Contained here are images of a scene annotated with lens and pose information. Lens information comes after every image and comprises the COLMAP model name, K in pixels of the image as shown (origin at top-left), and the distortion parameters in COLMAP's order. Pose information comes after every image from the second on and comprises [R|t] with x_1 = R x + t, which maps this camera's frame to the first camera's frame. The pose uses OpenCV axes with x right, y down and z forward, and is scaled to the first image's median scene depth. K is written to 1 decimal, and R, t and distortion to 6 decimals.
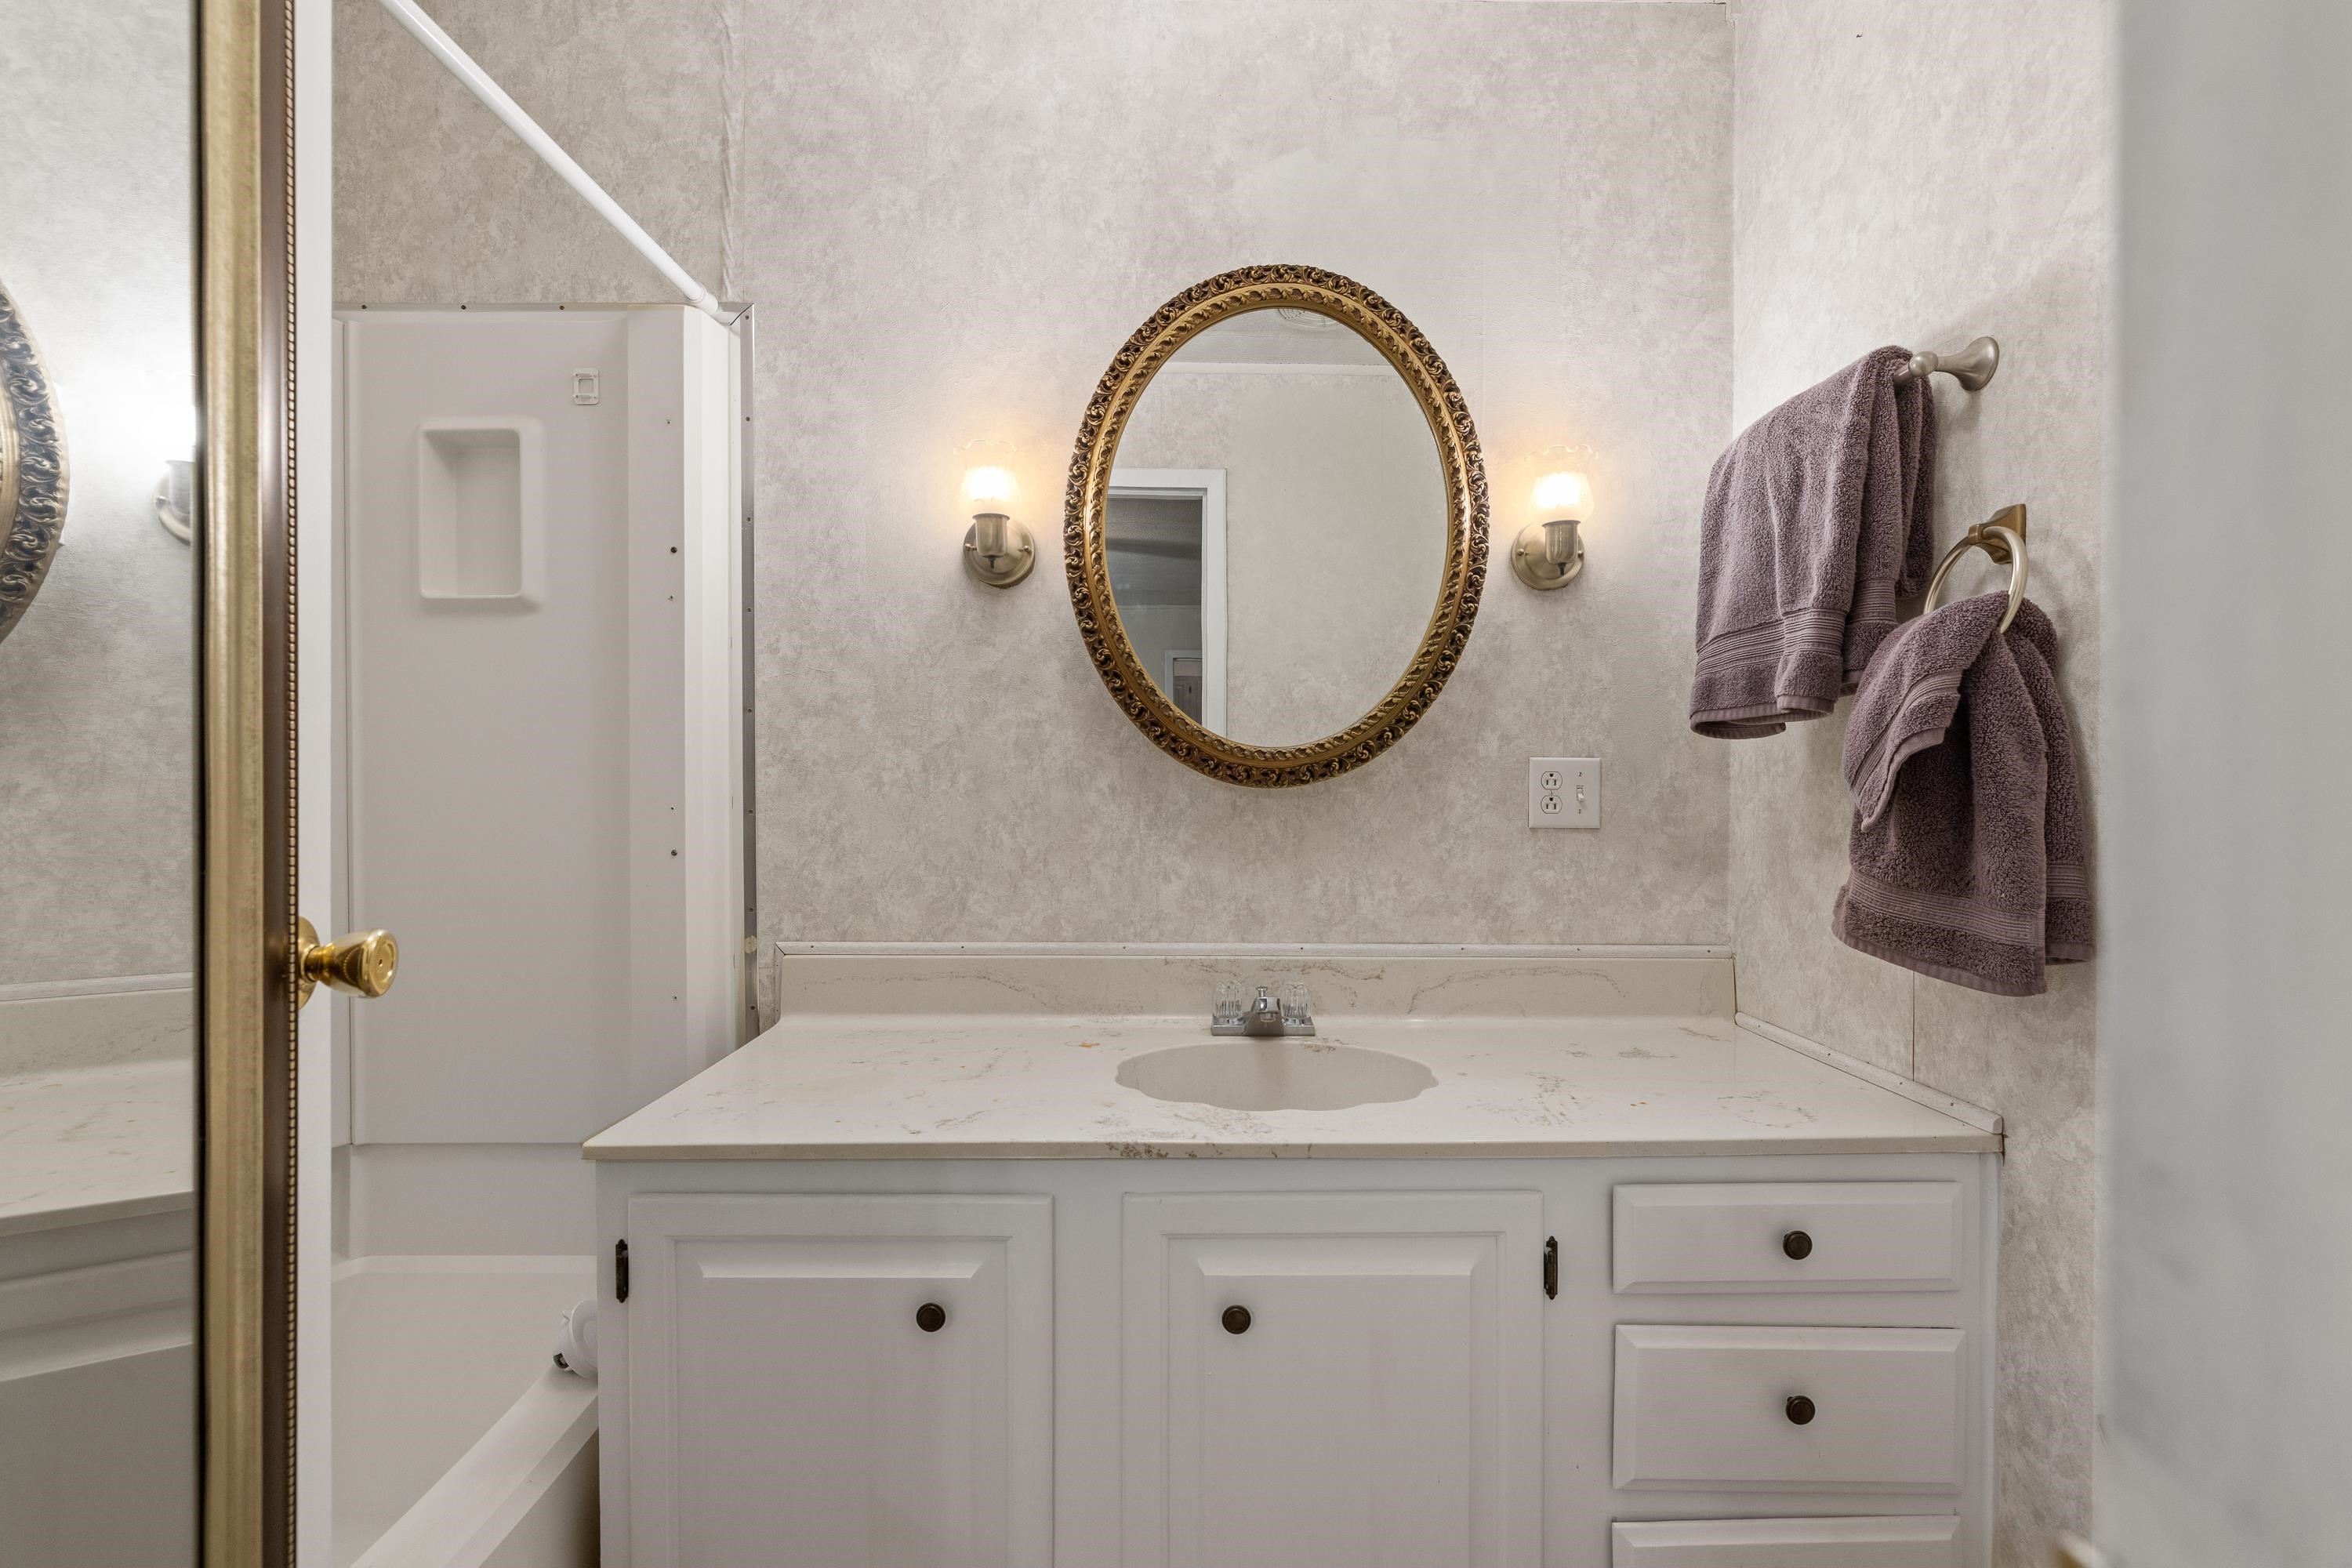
lens RADIAL K [[1009.1, 0, 1183.7], [0, 1009.1, 782.3], [0, 0, 1]] dist [-0.000820, 0.000087]
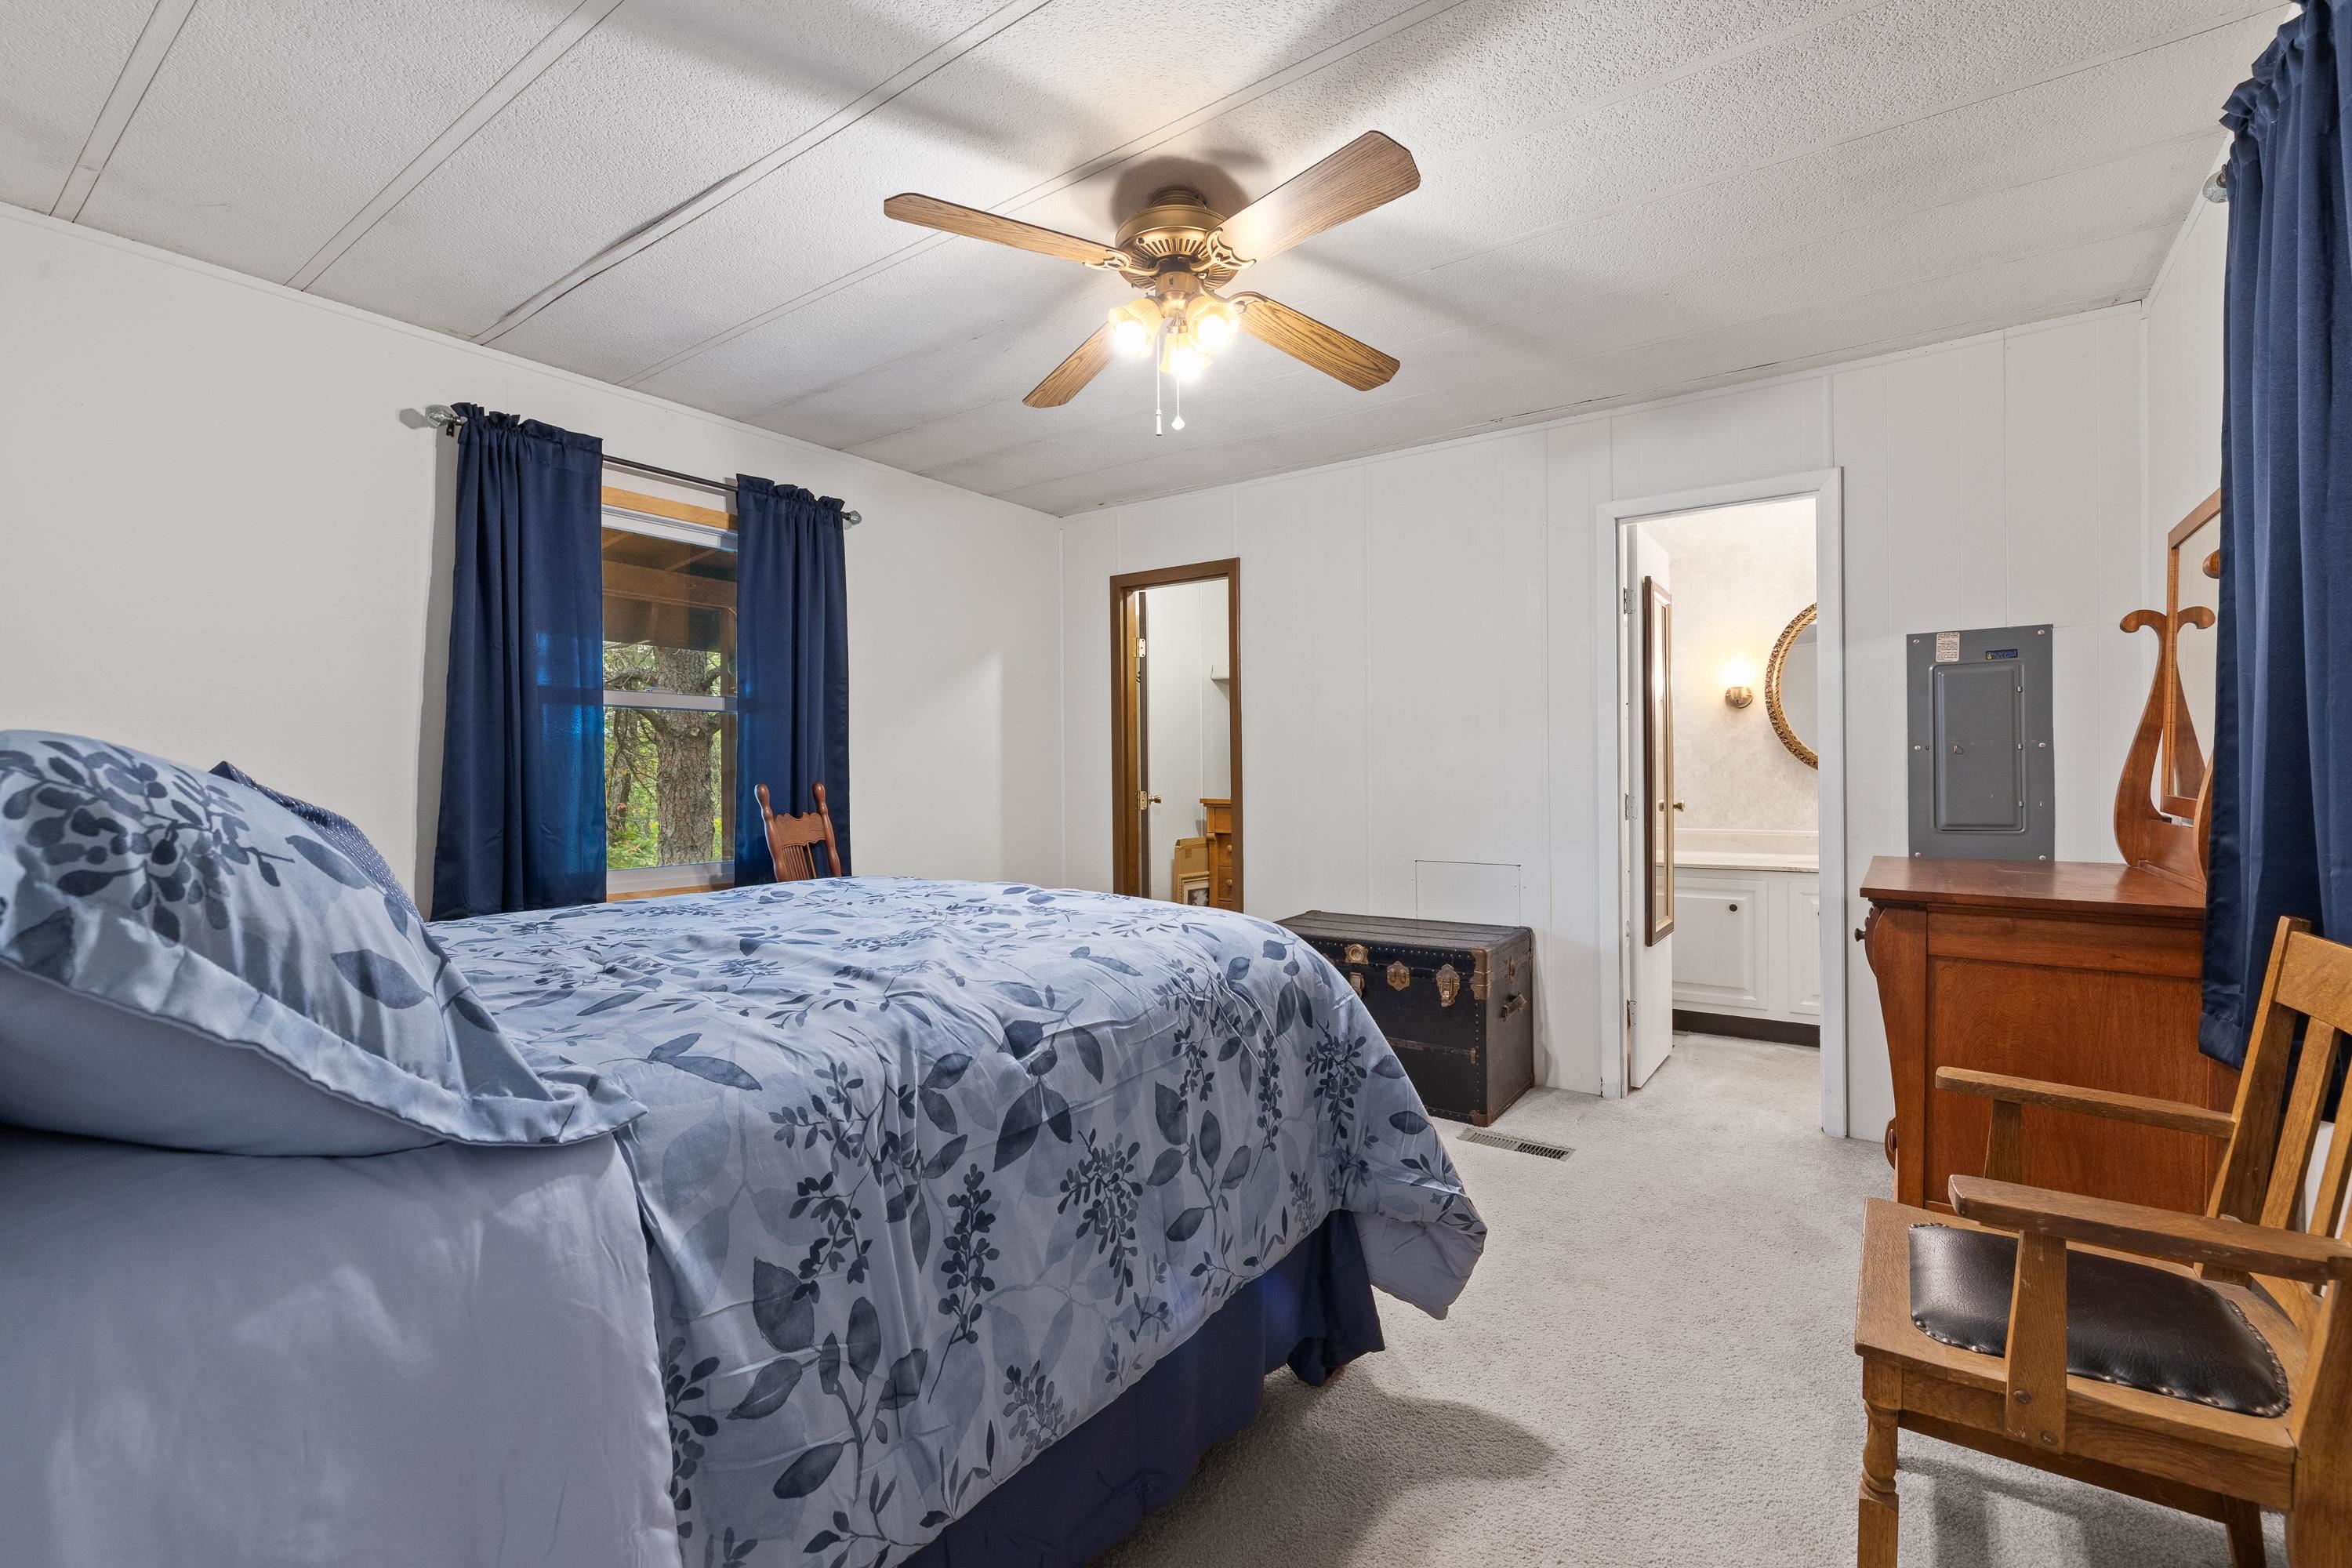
lens RADIAL K [[1009.1, 0, 1173.0], [0, 1009.1, 777.5], [0, 0, 1]] dist [-0.000820, 0.000087]
pose [[0.815522, -0.007898, -0.578672, 0.178910], [0.009502, 0.999955, -0.000257, -0.007346], [0.578648, -0.005289, 0.815561, -2.443645]]
